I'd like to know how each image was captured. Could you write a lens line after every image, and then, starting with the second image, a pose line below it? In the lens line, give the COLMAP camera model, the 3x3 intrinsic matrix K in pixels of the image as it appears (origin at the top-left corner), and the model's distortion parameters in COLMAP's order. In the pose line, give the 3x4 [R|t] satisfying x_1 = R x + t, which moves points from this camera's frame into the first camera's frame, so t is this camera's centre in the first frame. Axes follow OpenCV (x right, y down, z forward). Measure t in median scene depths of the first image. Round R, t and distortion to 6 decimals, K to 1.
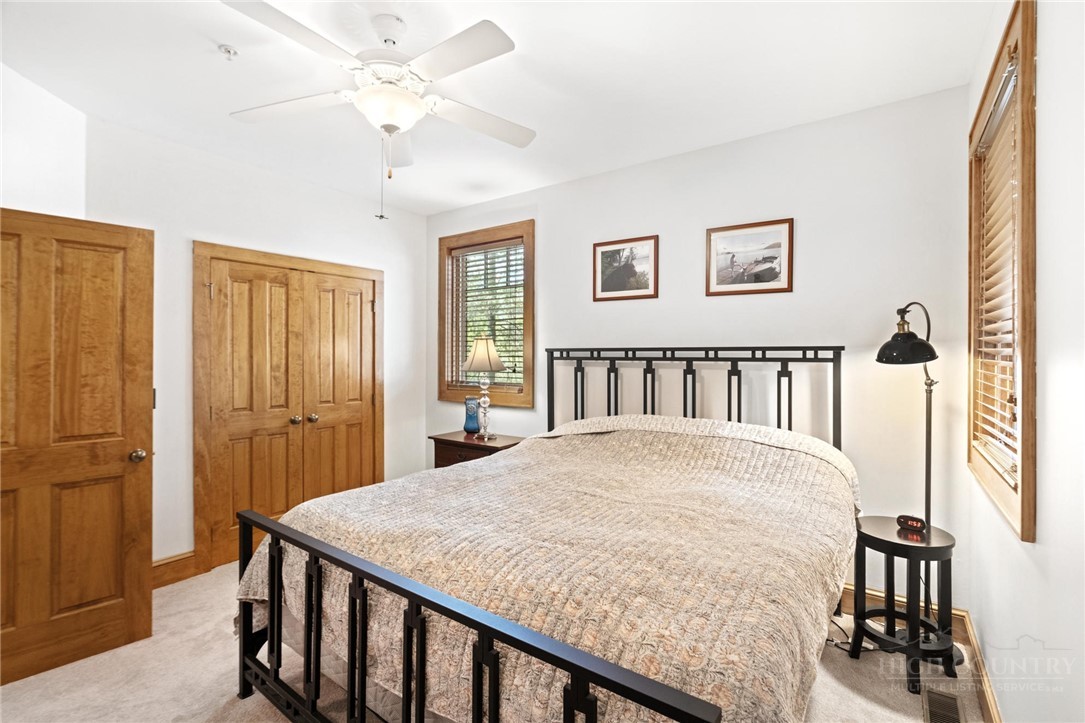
lens RADIAL K [[495.7, 0, 544.0], [0, 495.7, 353.2], [0, 0, 1]] dist [0.000562, 0.004038]
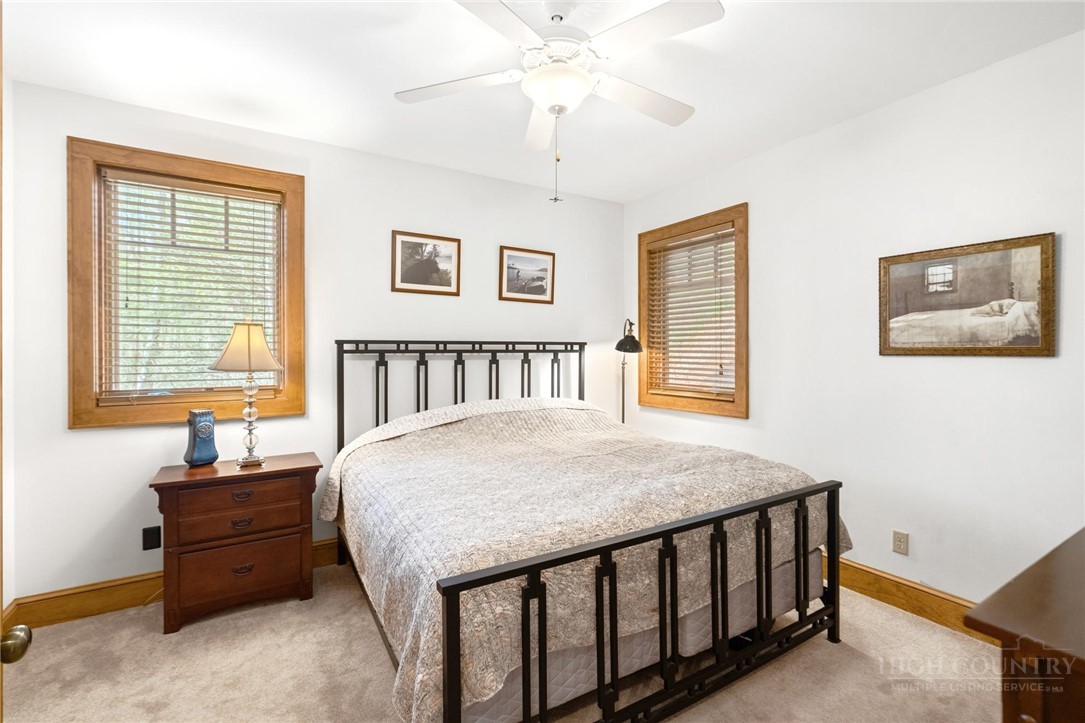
lens RADIAL K [[495.7, 0, 543.5], [0, 495.7, 353.0], [0, 0, 1]] dist [0.000562, 0.004038]
pose [[0.385655, -0.008259, 0.922606, -0.718090], [-0.002698, 0.999946, 0.010079, 0.003301], [-0.922639, -0.006377, 0.385611, 0.399846]]
